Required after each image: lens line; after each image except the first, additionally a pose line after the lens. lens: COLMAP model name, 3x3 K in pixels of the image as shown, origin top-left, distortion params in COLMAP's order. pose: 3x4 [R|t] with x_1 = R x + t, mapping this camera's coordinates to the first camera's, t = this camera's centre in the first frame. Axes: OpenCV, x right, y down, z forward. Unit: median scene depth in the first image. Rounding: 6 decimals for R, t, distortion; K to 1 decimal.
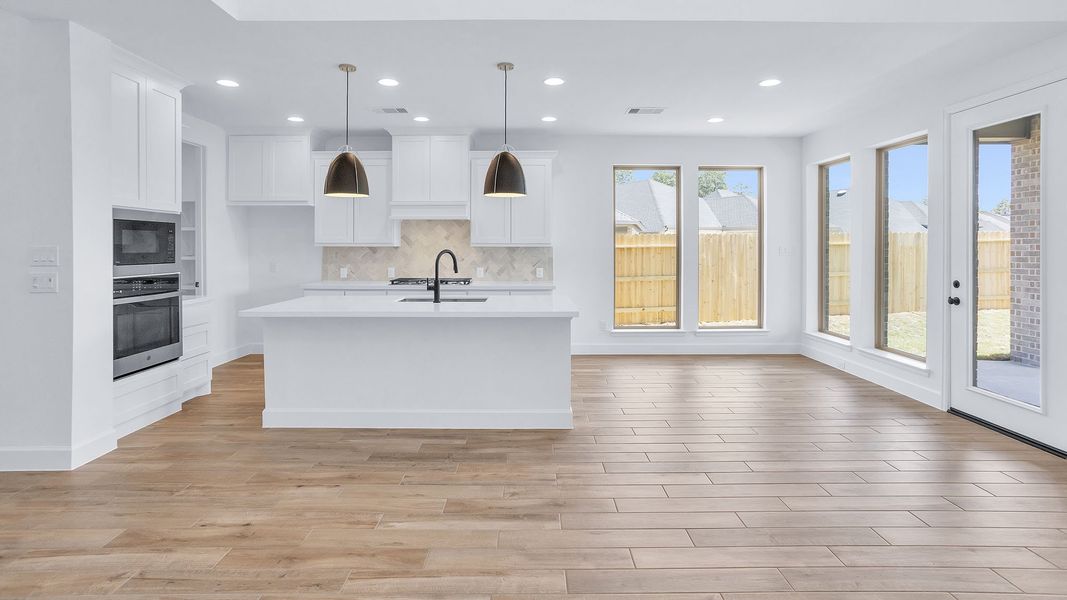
lens RADIAL K [[509.5, 0, 531.5], [0, 509.5, 249.2], [0, 0, 1]] dist [-0.052278, 0.033485]
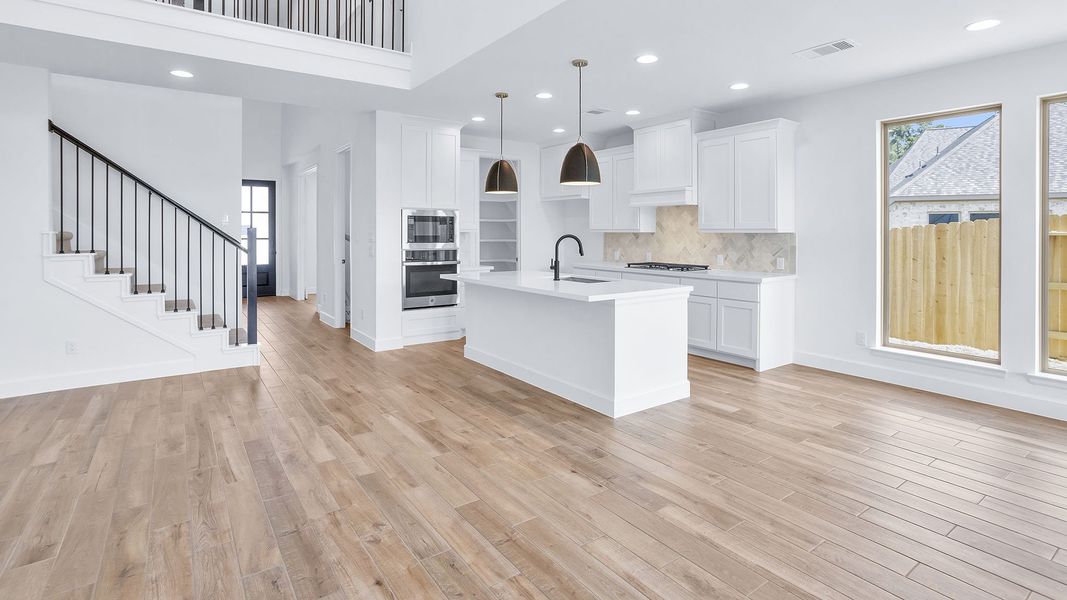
lens RADIAL K [[518.7, 0, 539.2], [0, 518.7, 236.2], [0, 0, 1]] dist [-0.021590, 0.000687]
pose [[0.584689, 0.006546, -0.811231, 0.499381], [-0.007267, 0.999970, 0.002830, 0.001222], [0.811225, 0.004241, 0.584719, 0.185644]]
